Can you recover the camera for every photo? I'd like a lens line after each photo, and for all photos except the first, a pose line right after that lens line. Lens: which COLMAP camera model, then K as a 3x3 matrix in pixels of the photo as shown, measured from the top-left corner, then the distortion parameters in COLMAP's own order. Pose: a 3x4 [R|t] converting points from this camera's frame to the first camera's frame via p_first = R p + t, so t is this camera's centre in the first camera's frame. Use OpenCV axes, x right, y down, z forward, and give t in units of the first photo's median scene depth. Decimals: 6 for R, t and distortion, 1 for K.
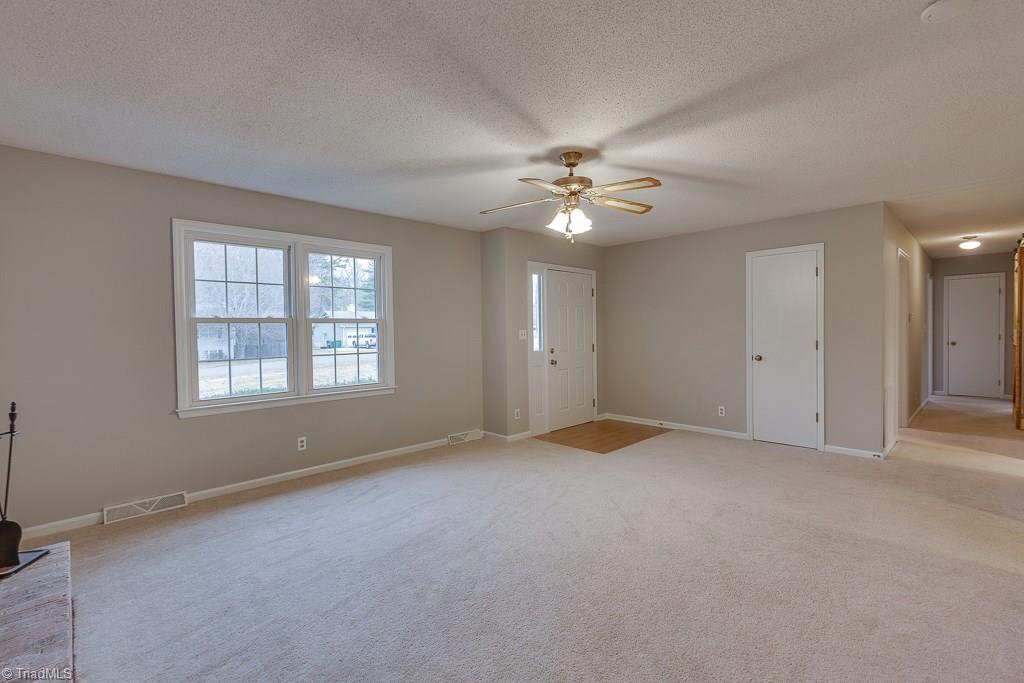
lens RADIAL K [[457.9, 0, 518.8], [0, 457.9, 338.4], [0, 0, 1]] dist [0.001161, 0.000476]
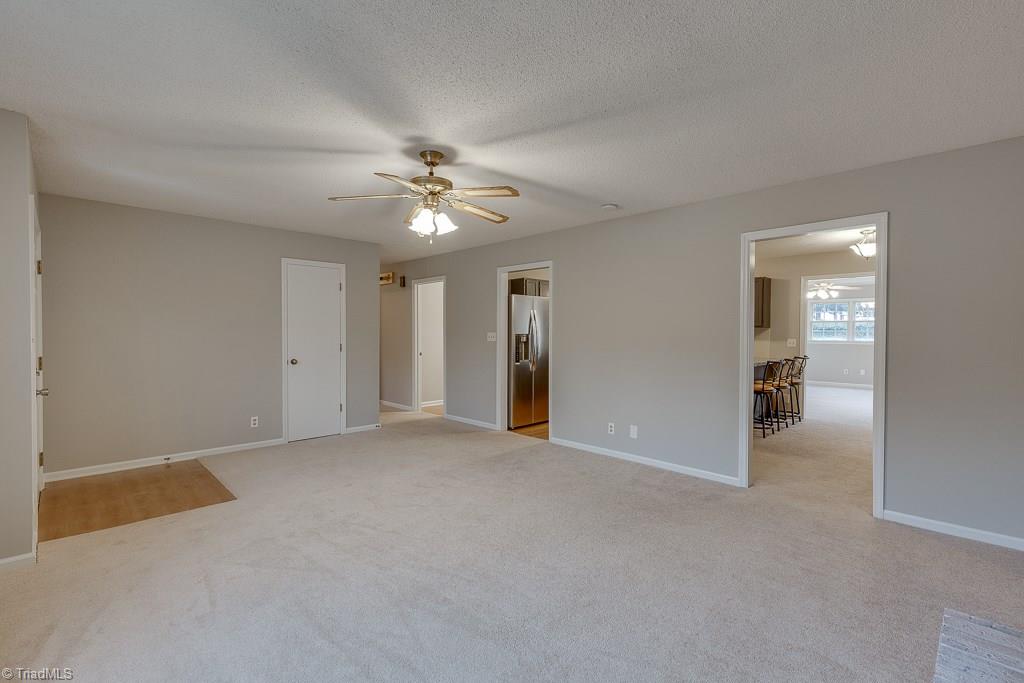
lens RADIAL K [[457.9, 0, 518.8], [0, 457.9, 338.4], [0, 0, 1]] dist [0.001161, 0.000476]
pose [[0.006855, -0.003222, 0.999971, -0.702955], [0.015262, 0.999879, 0.003117, -0.006719], [-0.999860, 0.015240, 0.006903, 0.667215]]
